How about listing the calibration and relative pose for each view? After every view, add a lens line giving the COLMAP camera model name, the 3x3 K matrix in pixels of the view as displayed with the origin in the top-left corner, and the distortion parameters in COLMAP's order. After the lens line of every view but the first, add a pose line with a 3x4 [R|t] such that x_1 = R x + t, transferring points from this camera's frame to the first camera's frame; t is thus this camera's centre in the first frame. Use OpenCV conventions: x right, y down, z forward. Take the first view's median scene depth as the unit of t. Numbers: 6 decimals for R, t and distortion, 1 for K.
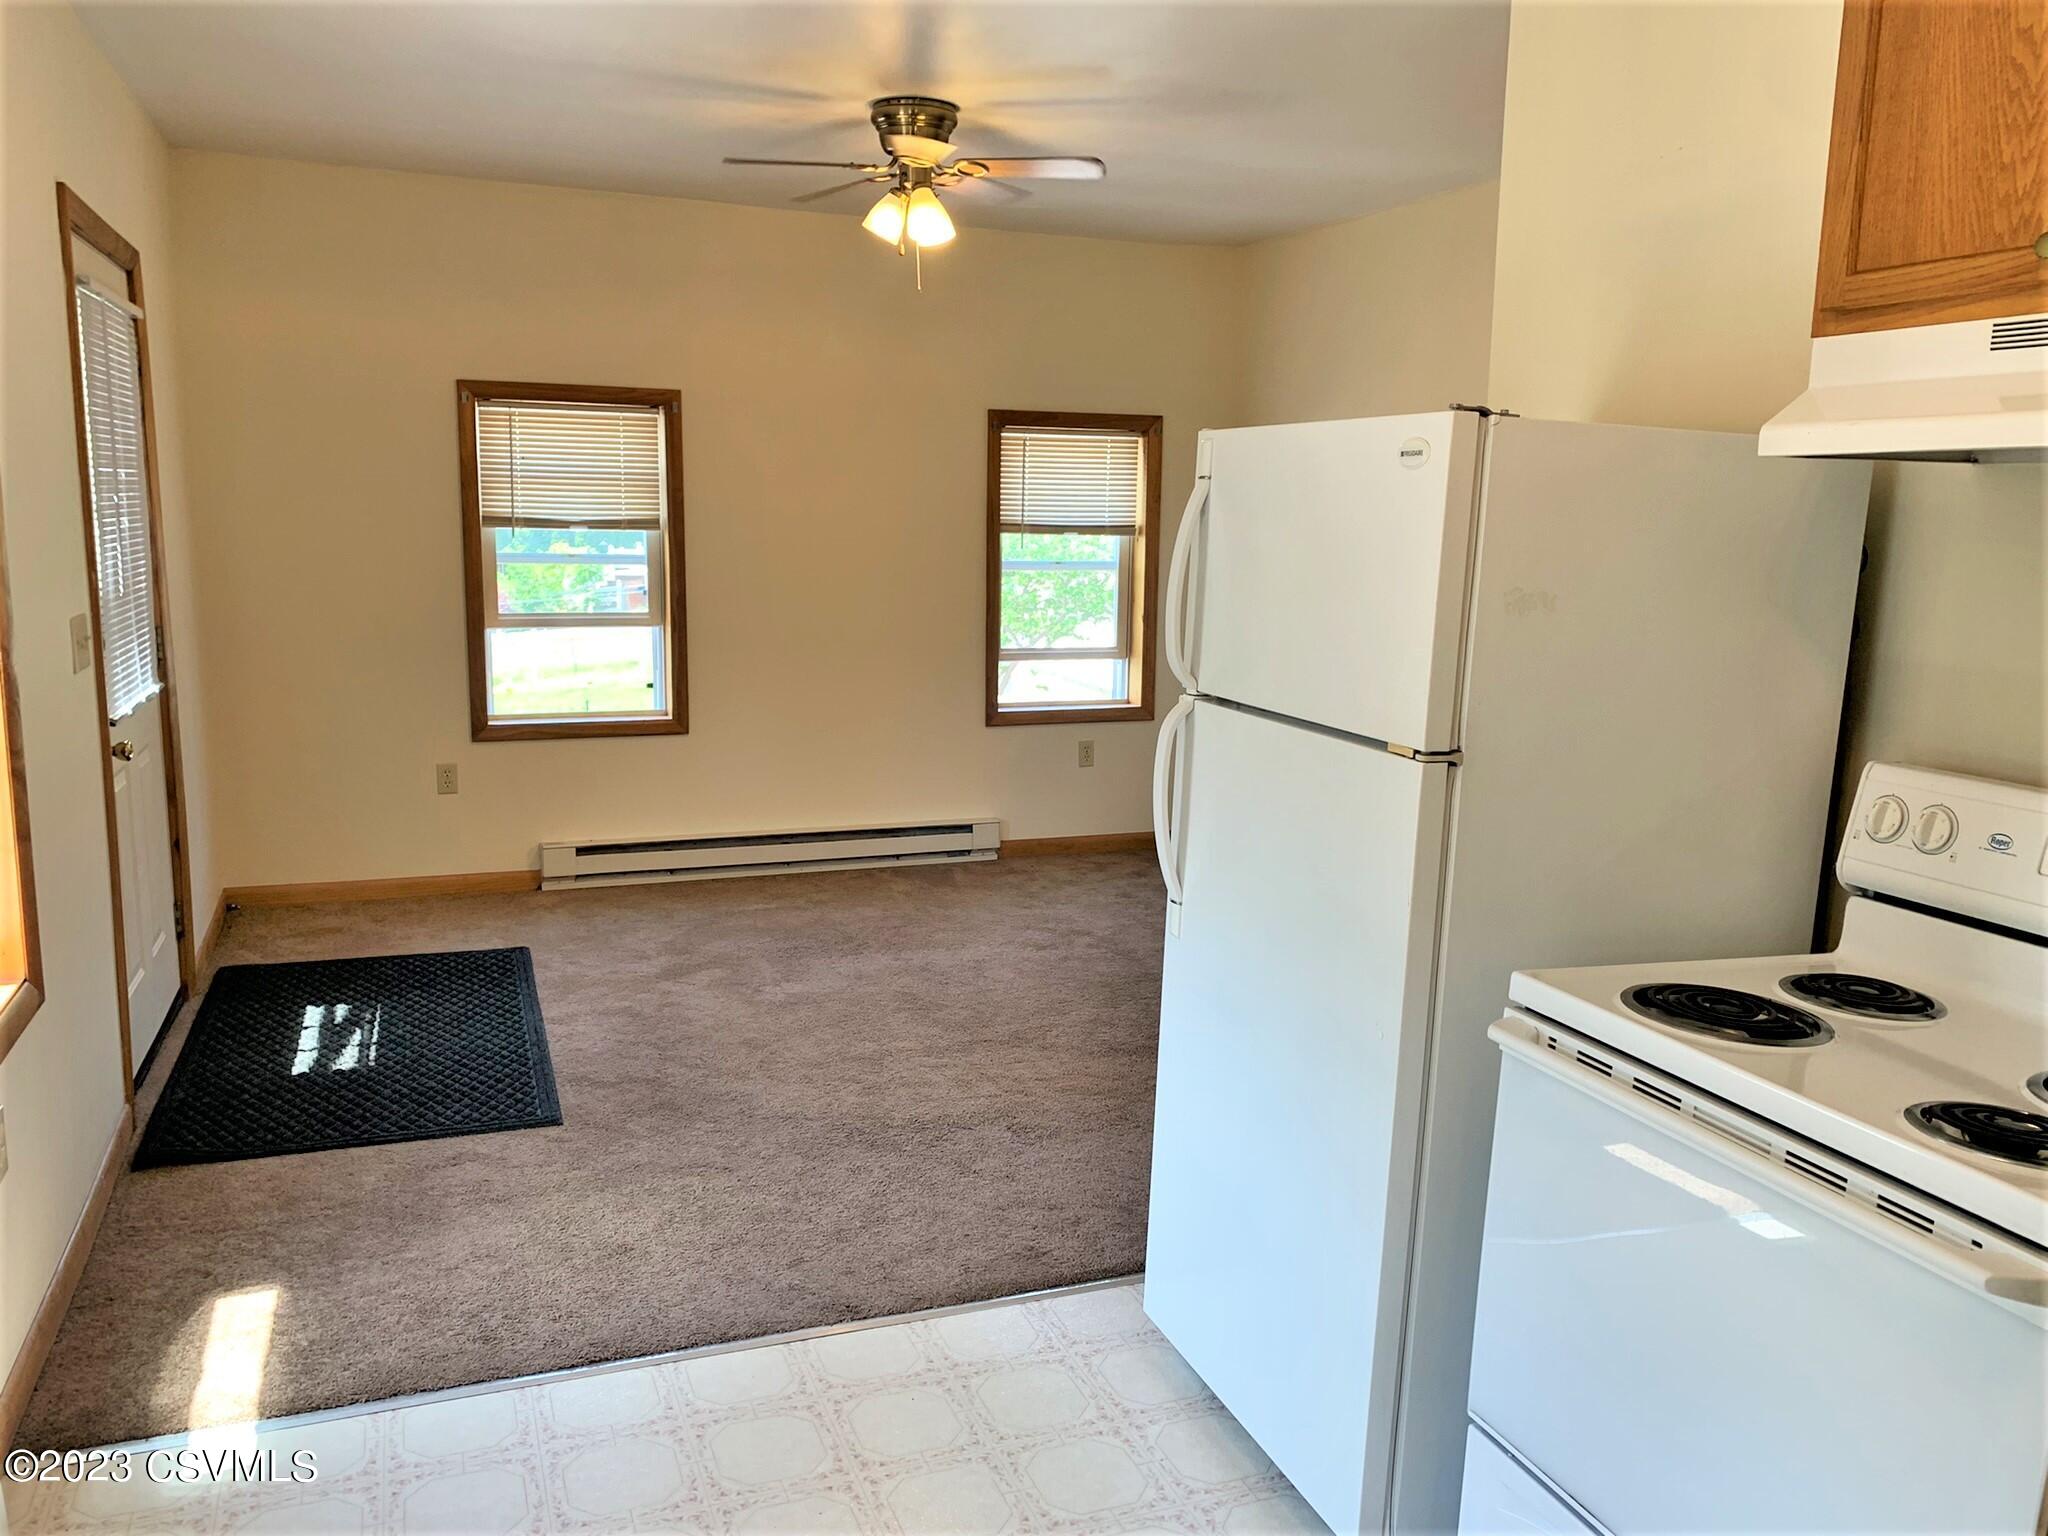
lens RADIAL K [[1564.4, 0, 1023.8], [0, 1564.4, 760.2], [0, 0, 1]] dist [0.012101, -0.007582]
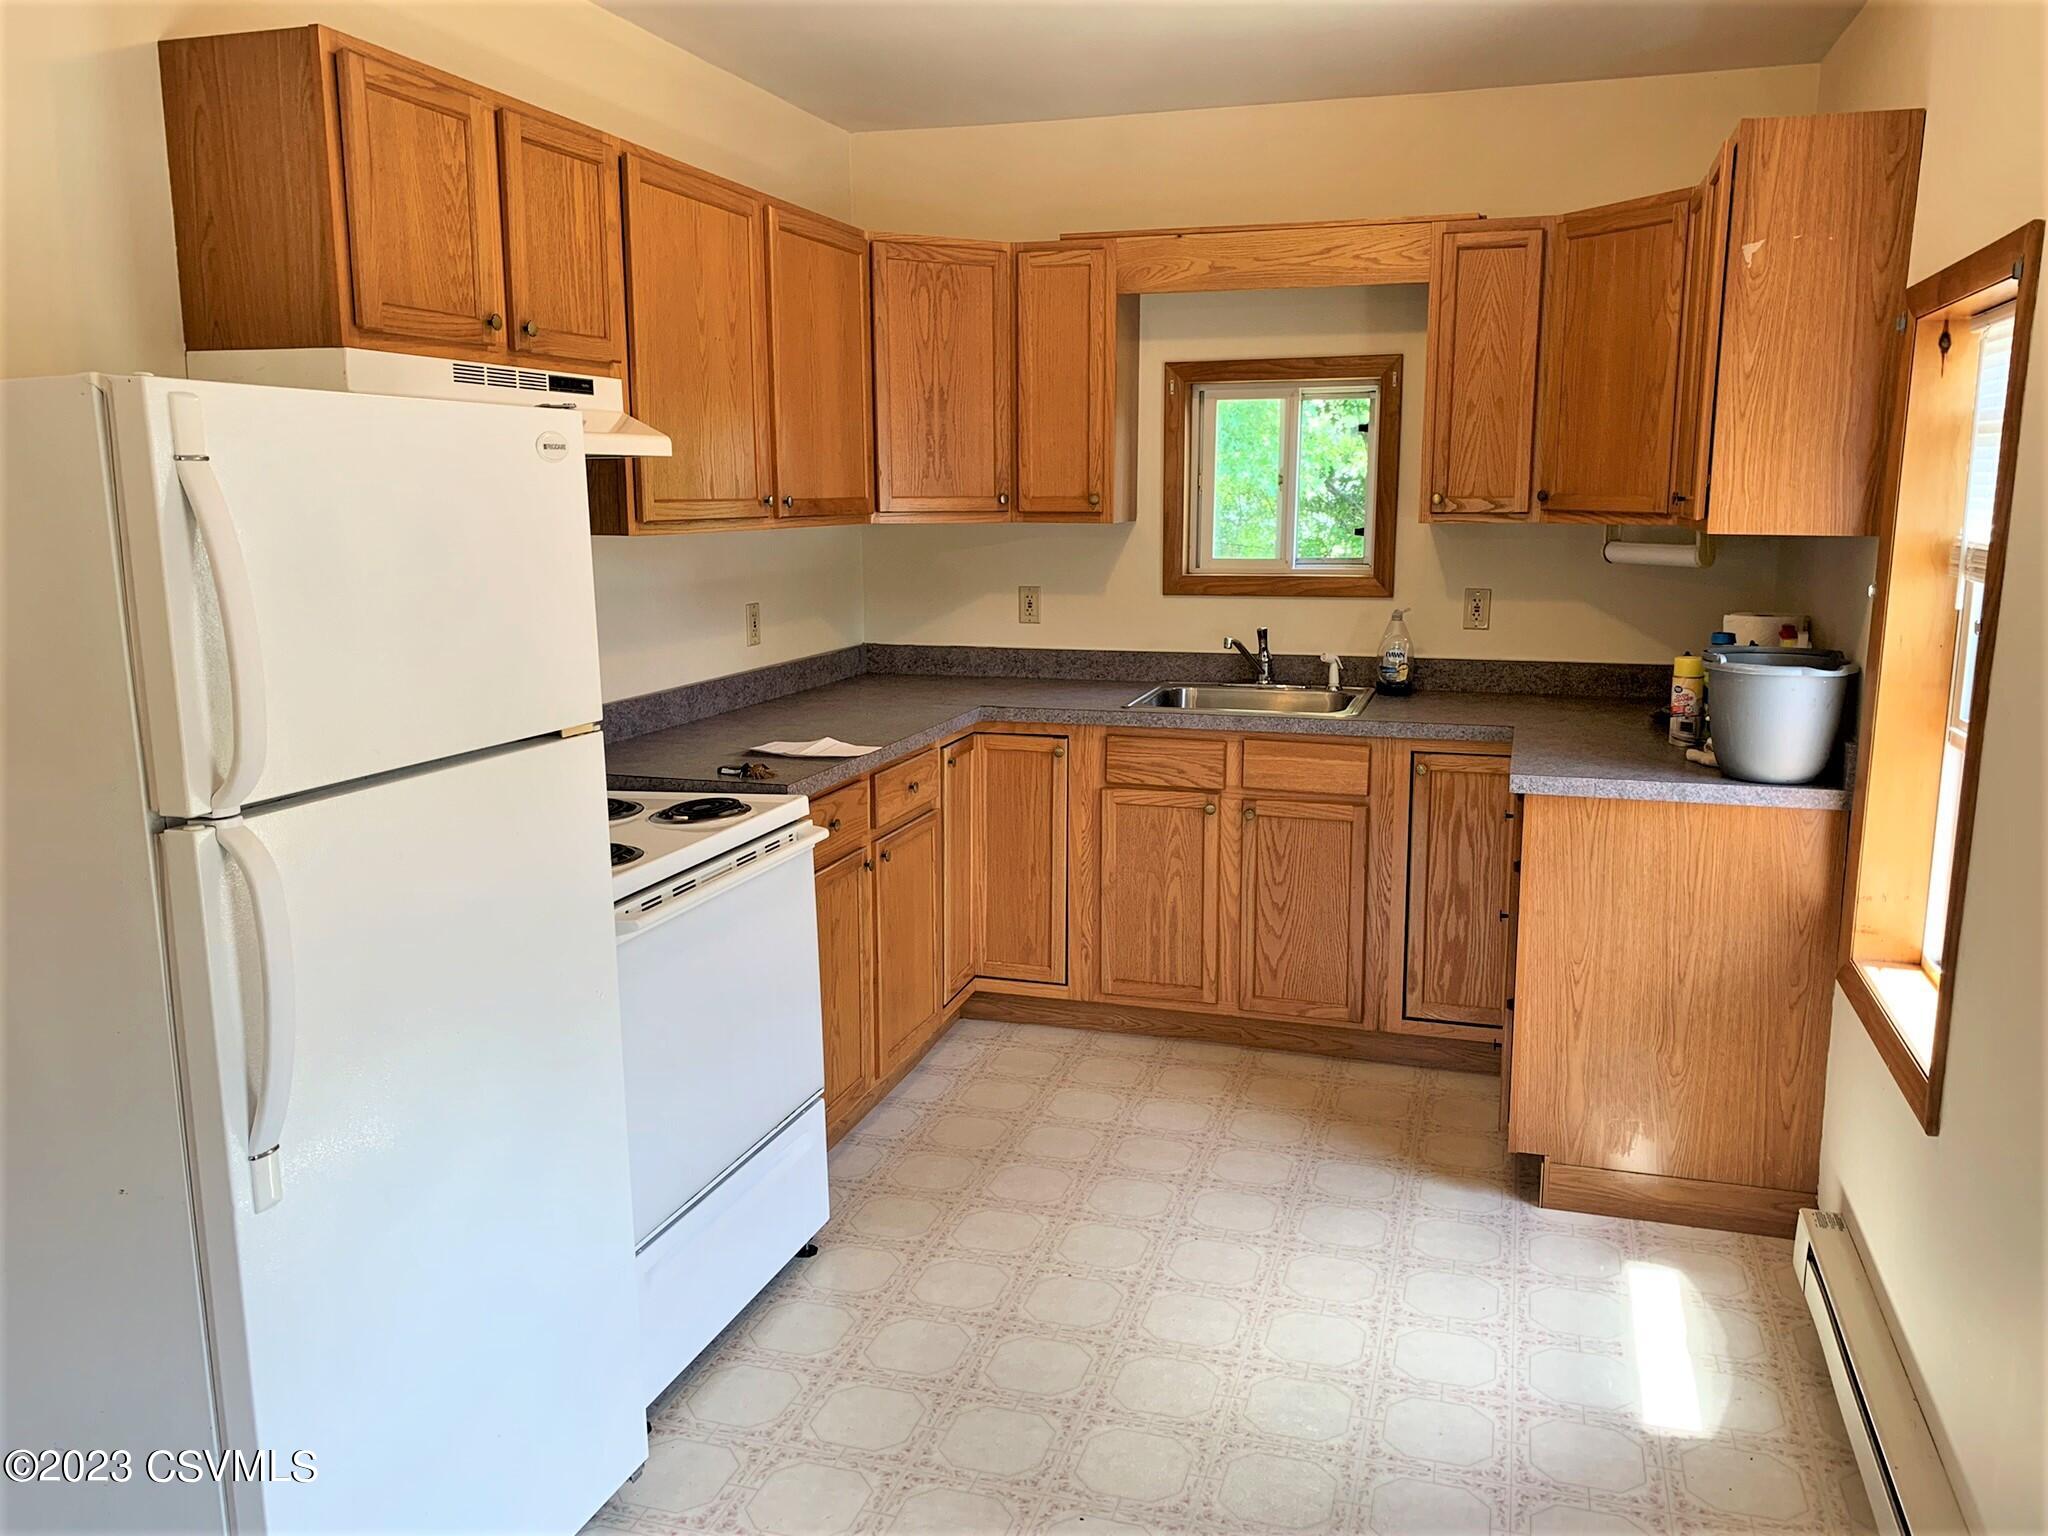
lens RADIAL K [[1554.6, 0, 1057.1], [0, 1554.6, 763.6], [0, 0, 1]] dist [0.099829, -0.145134]
pose [[-0.788682, -0.125746, 0.601804, -0.640710], [0.085513, 0.946909, 0.309922, -0.279574], [-0.608825, 0.295892, -0.736057, 1.558514]]
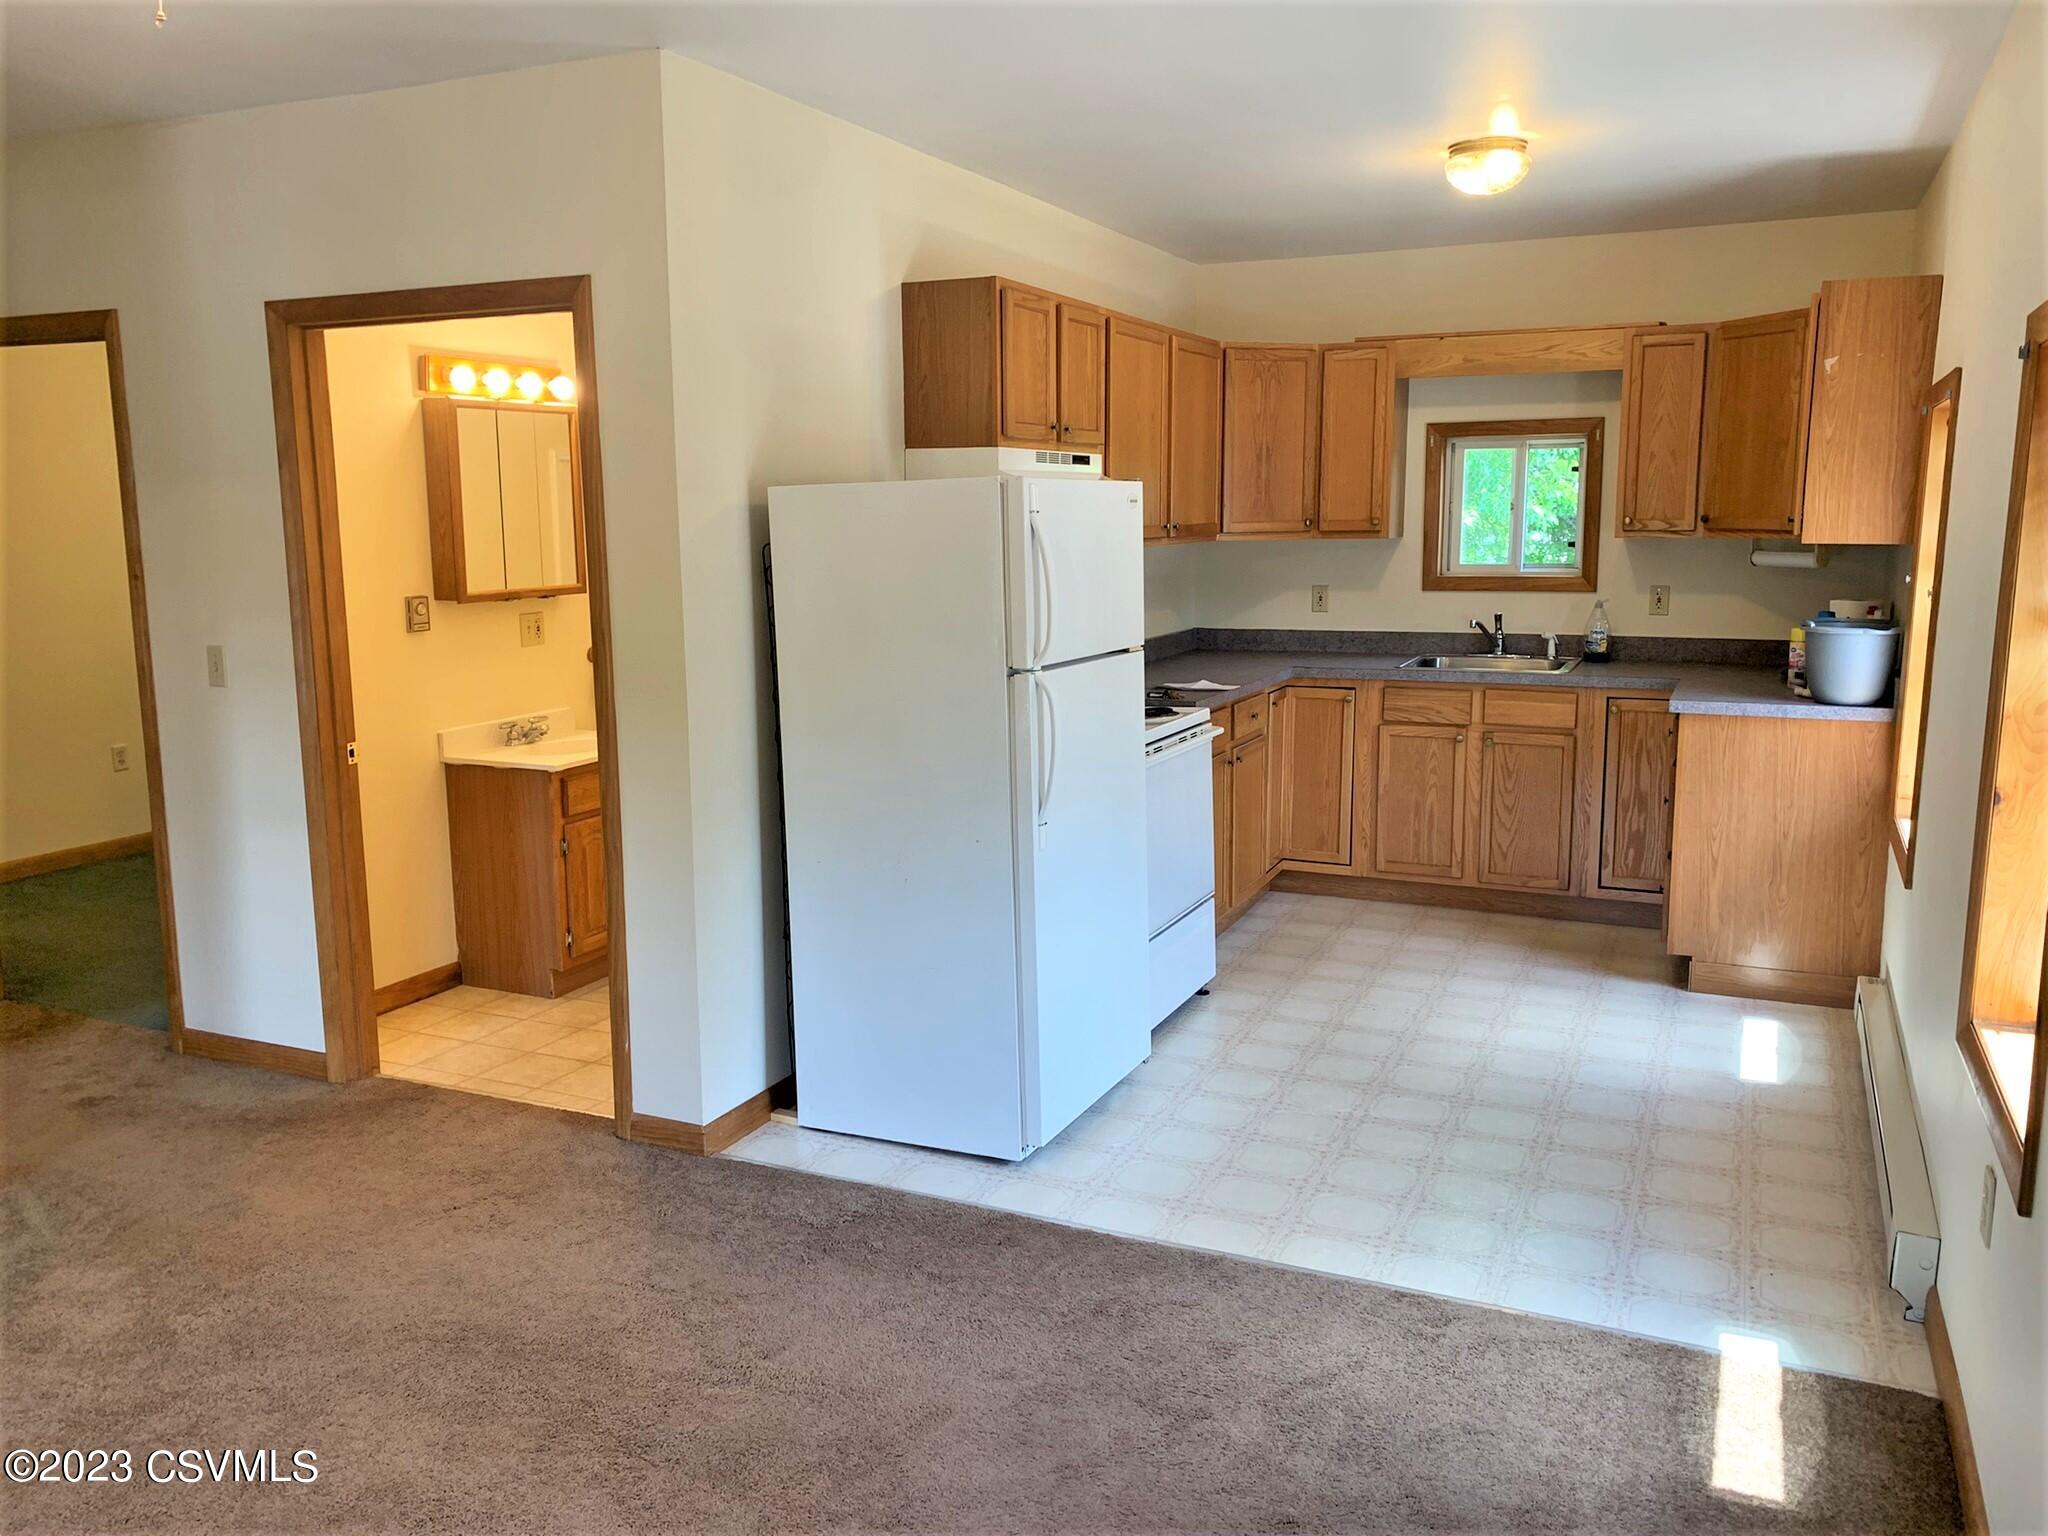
lens RADIAL K [[1564.4, 0, 1023.8], [0, 1564.4, 760.2], [0, 0, 1]] dist [0.012101, -0.007582]
pose [[-0.690535, -0.127908, 0.711899, -1.085791], [0.112801, 0.953153, 0.280670, -0.440108], [-0.714449, 0.274115, -0.643758, 2.395687]]
